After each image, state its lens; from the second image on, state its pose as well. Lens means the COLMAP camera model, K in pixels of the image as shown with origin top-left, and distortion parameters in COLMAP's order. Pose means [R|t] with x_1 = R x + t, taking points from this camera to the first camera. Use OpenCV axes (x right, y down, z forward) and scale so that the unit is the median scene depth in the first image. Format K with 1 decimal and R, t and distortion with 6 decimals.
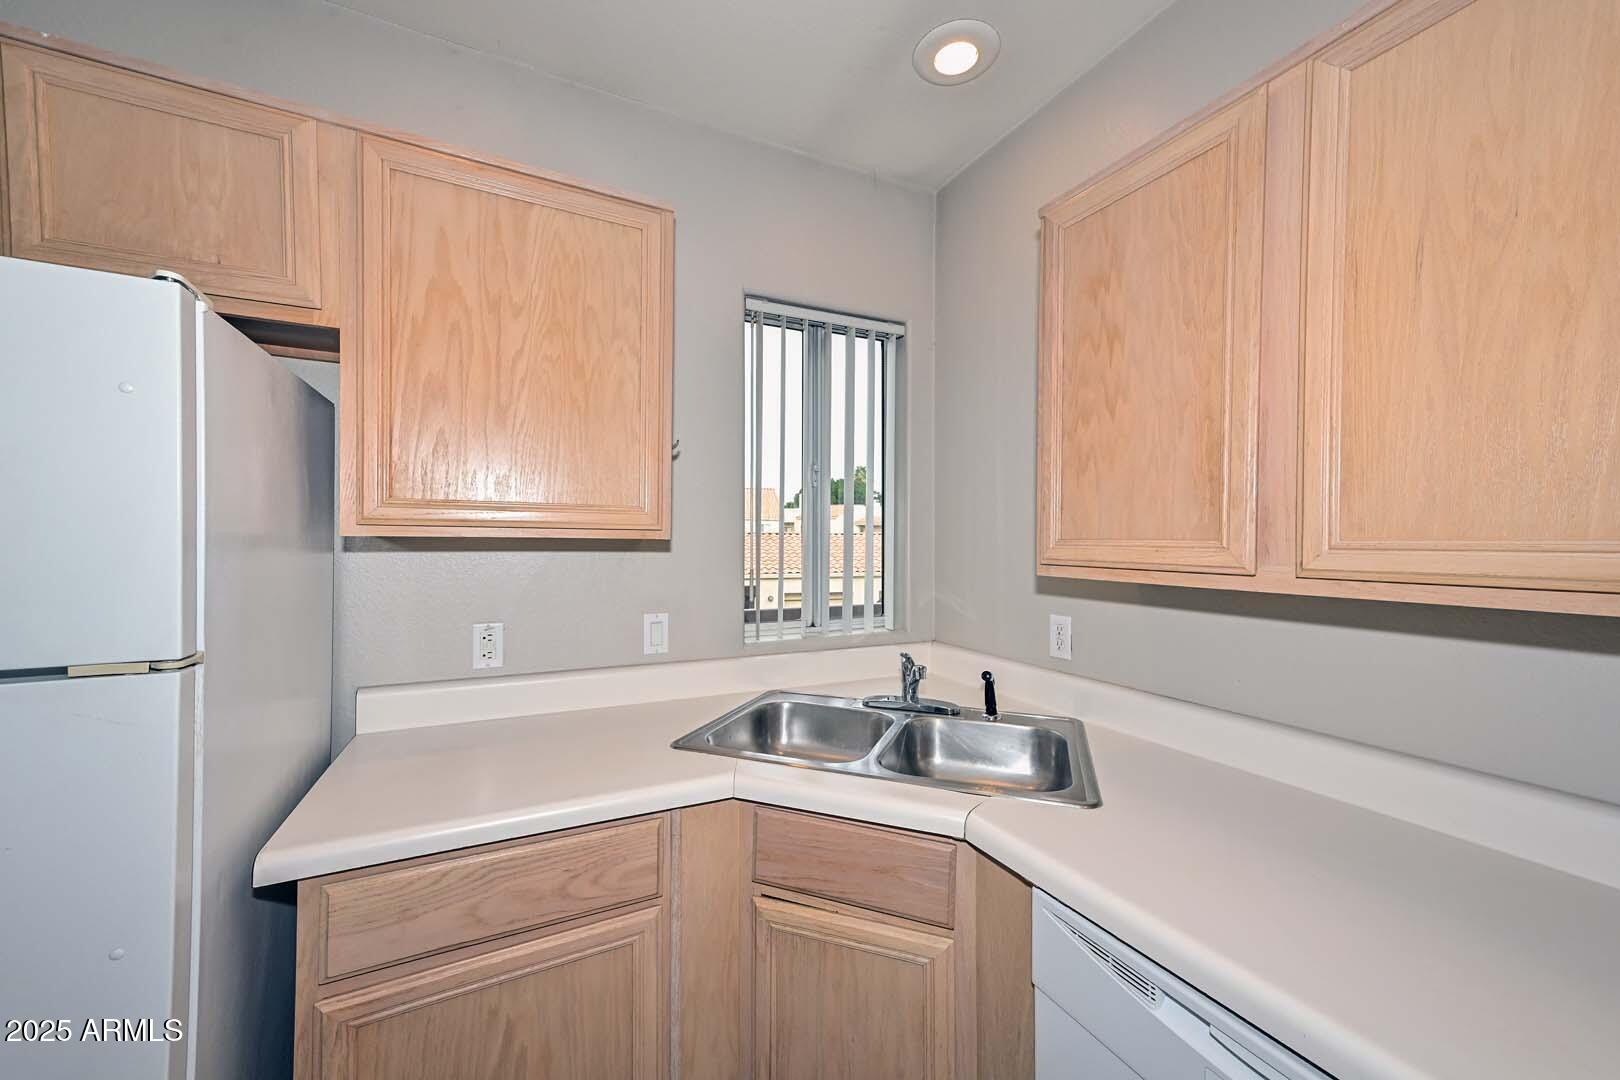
lens RADIAL K [[624.7, 0, 809.5], [0, 624.7, 542.6], [0, 0, 1]] dist [0.028291, -0.000051]
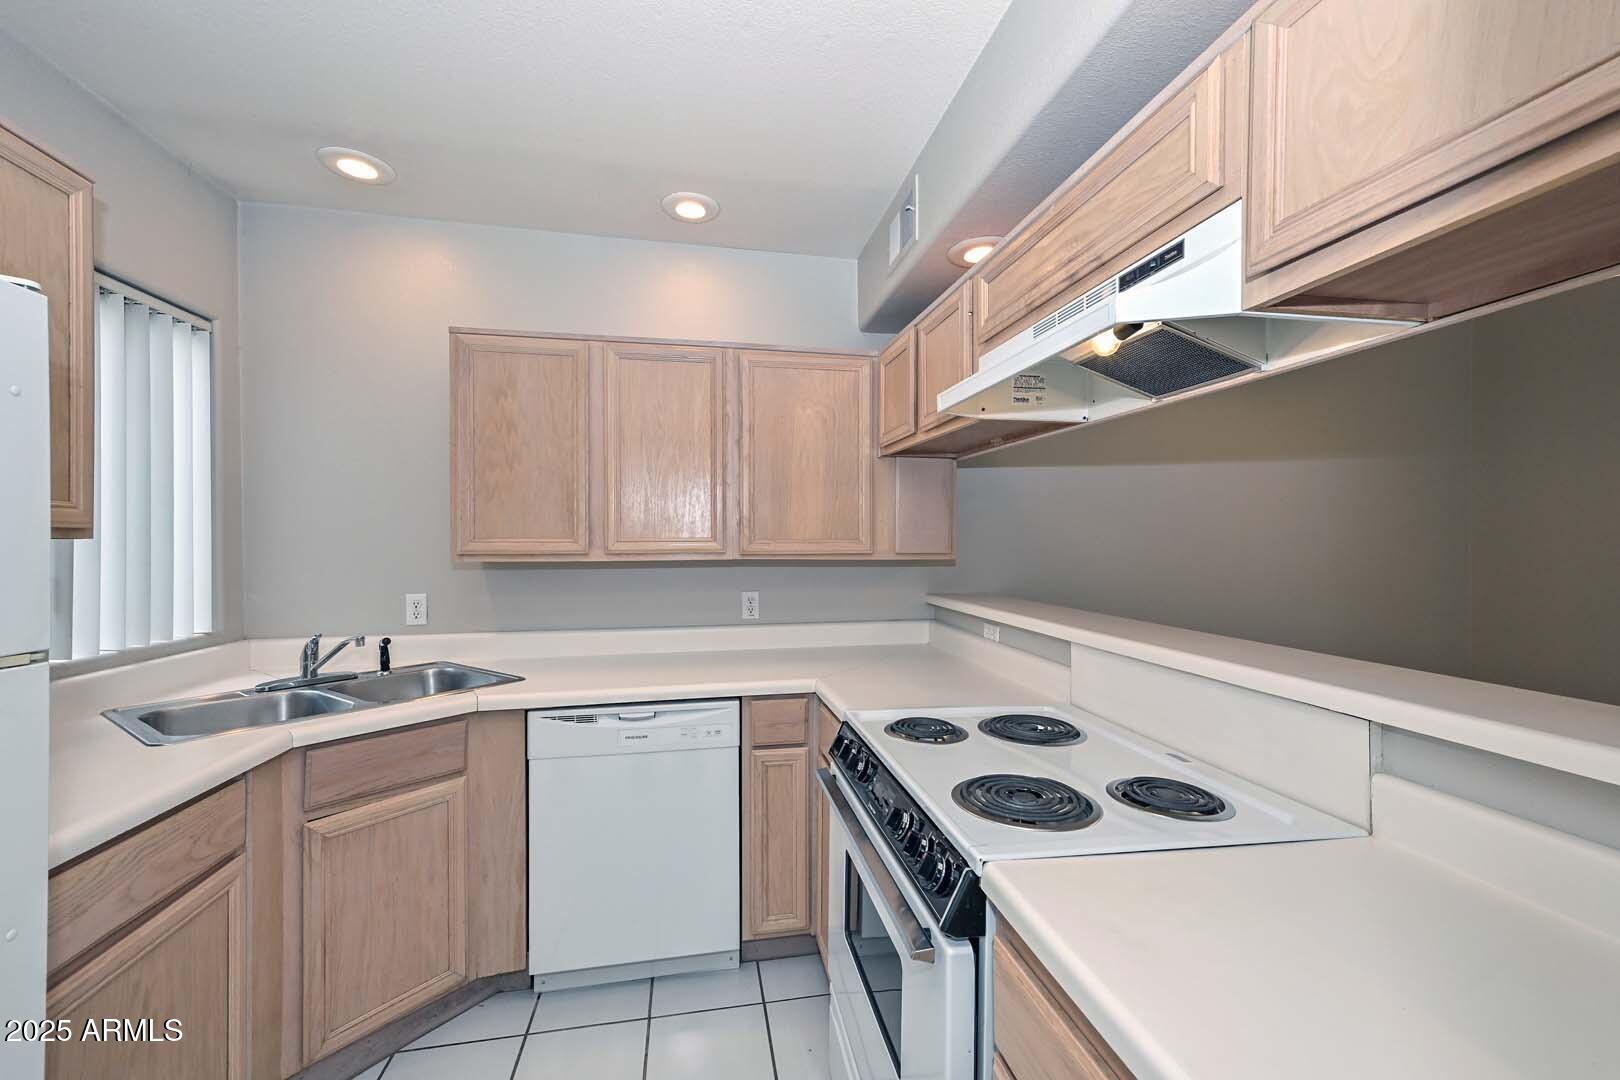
lens RADIAL K [[649.5, 0, 812.7], [0, 649.5, 544.5], [0, 0, 1]] dist [0.017421, -0.000317]
pose [[0.263591, -0.008342, 0.964598, -1.207591], [0.009791, 0.999934, 0.005972, 0.010603], [-0.964585, 0.007870, 0.263655, -0.358705]]
